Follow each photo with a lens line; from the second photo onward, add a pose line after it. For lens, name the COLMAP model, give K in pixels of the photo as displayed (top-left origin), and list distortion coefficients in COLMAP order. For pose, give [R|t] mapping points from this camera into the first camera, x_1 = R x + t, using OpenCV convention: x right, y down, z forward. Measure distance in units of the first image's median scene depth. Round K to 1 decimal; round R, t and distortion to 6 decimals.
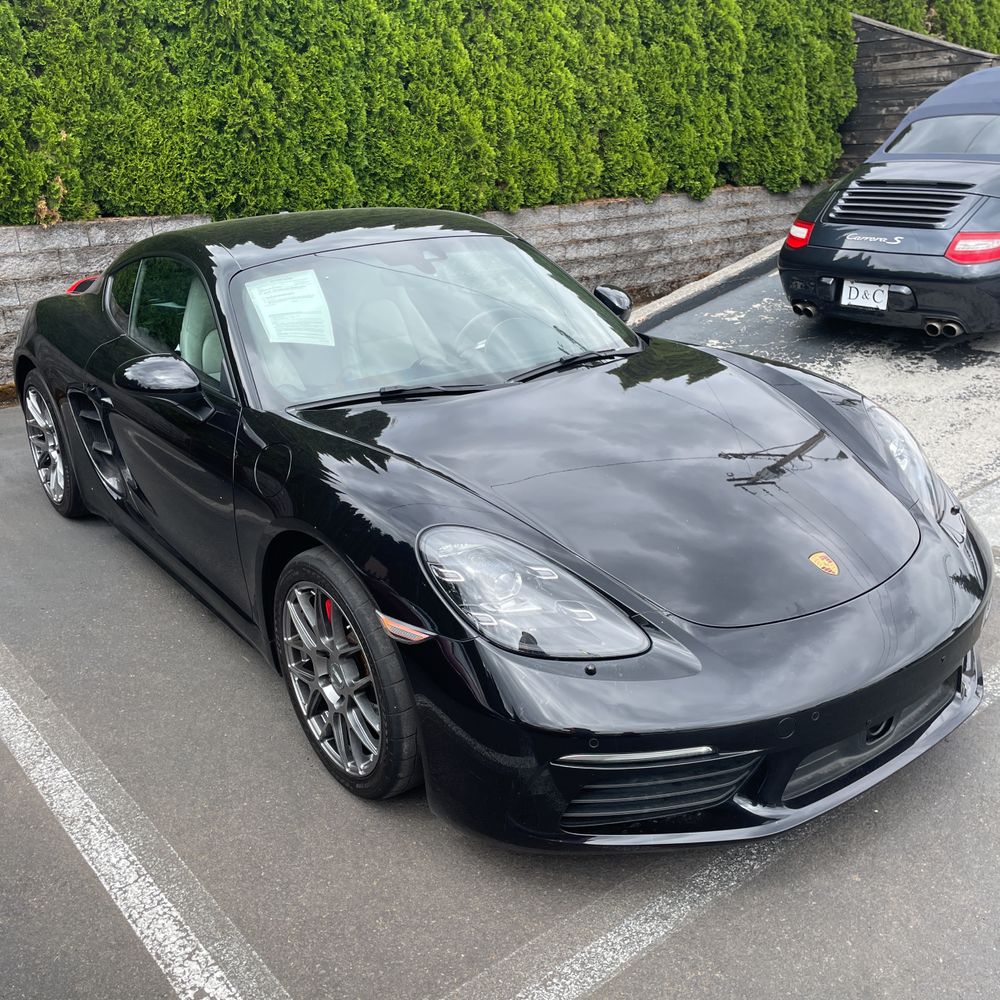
lens RADIAL K [[1008.3, 0, 510.1], [0, 1008.3, 499.9], [0, 0, 1]] dist [0.081951, -0.109070]
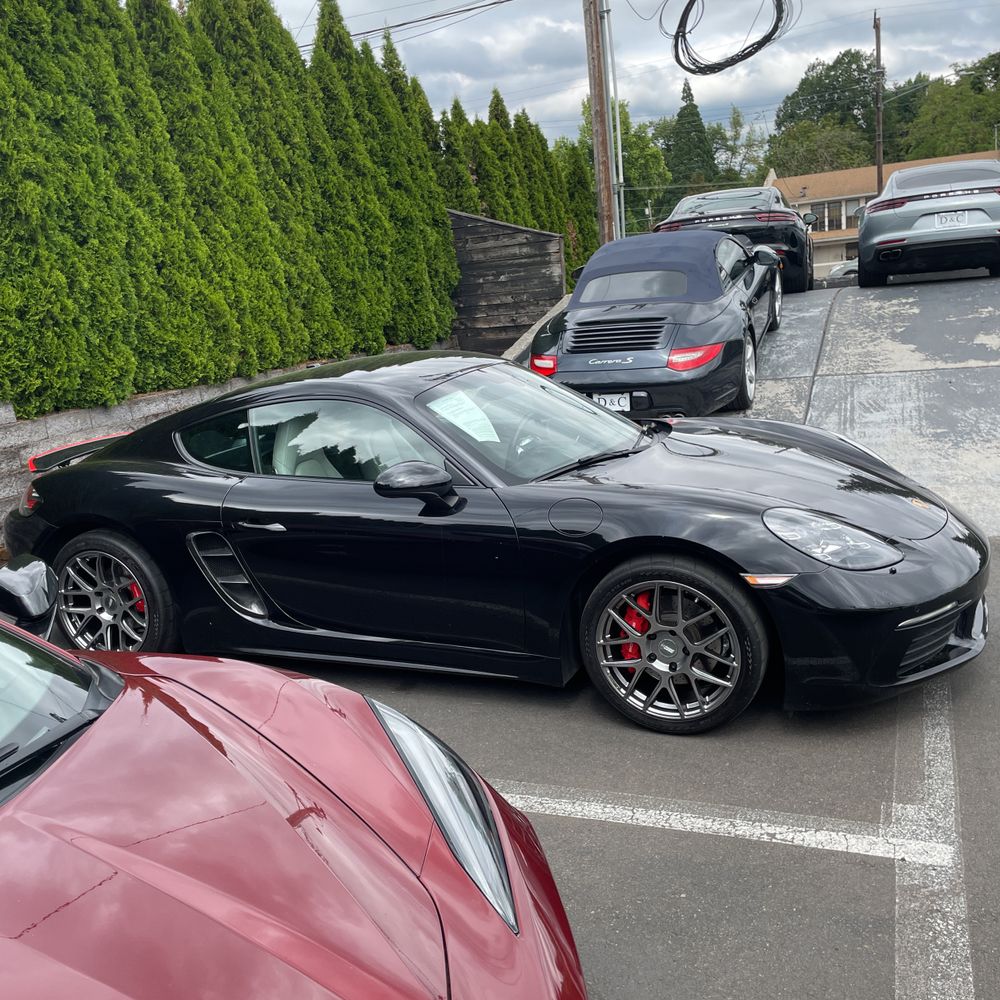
lens RADIAL K [[997.0, 0, 500.0], [0, 997.0, 504.7], [0, 0, 1]] dist [0.115641, -0.211766]
pose [[0.873038, -0.154120, 0.462658, -0.303240], [0.225766, 0.968685, -0.103335, 0.022808], [-0.432244, 0.194668, 0.880494, -0.045294]]
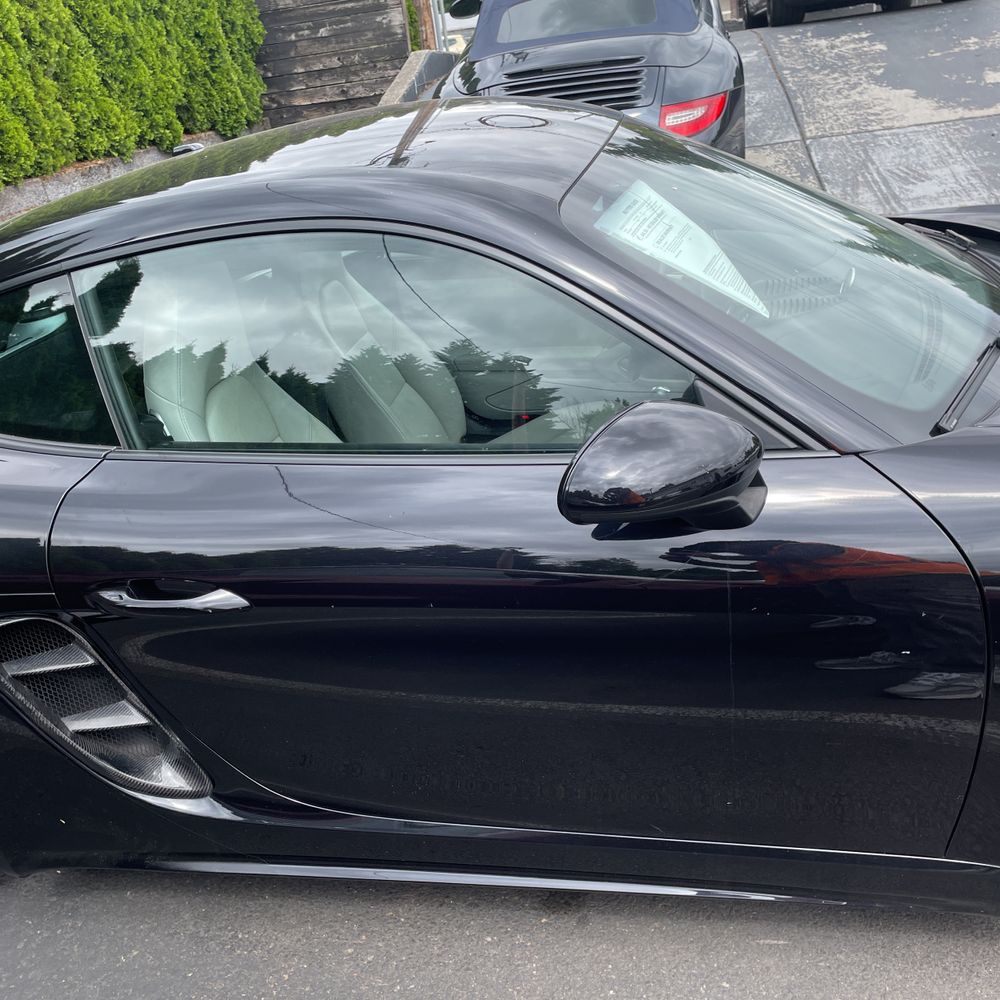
lens RADIAL K [[1012.9, 0, 500.0], [0, 1012.9, 500.0], [0, 0, 1]] dist [0.075496, -0.101363]
pose [[0.739227, -0.340570, 0.580996, -0.237075], [0.329272, 0.935336, 0.129331, -0.066566], [-0.587473, 0.095701, 0.803565, 0.260001]]
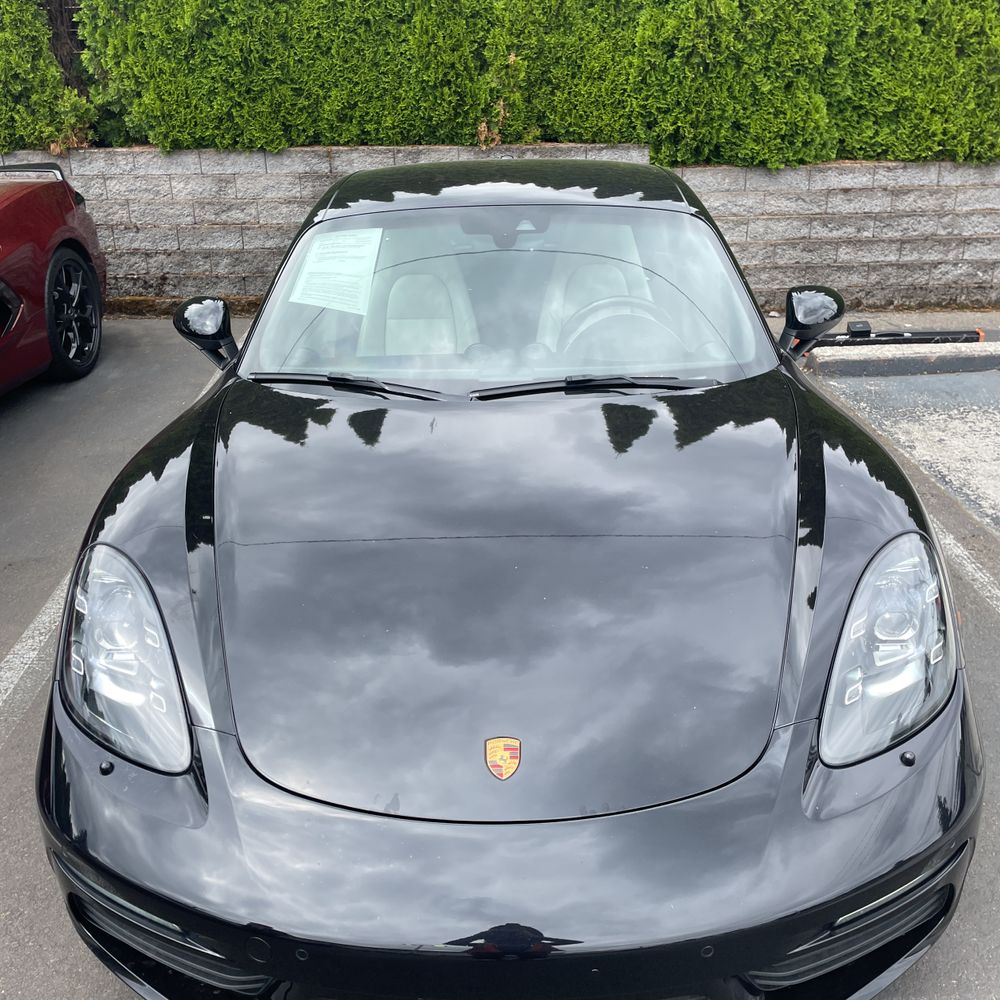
lens RADIAL K [[1012.9, 0, 500.0], [0, 1012.9, 500.0], [0, 0, 1]] dist [0.075496, -0.101363]
pose [[0.790845, 0.261646, -0.553268, 0.181295], [-0.219469, 0.965126, 0.142706, -0.057068], [0.571311, 0.008567, 0.820689, 0.122233]]
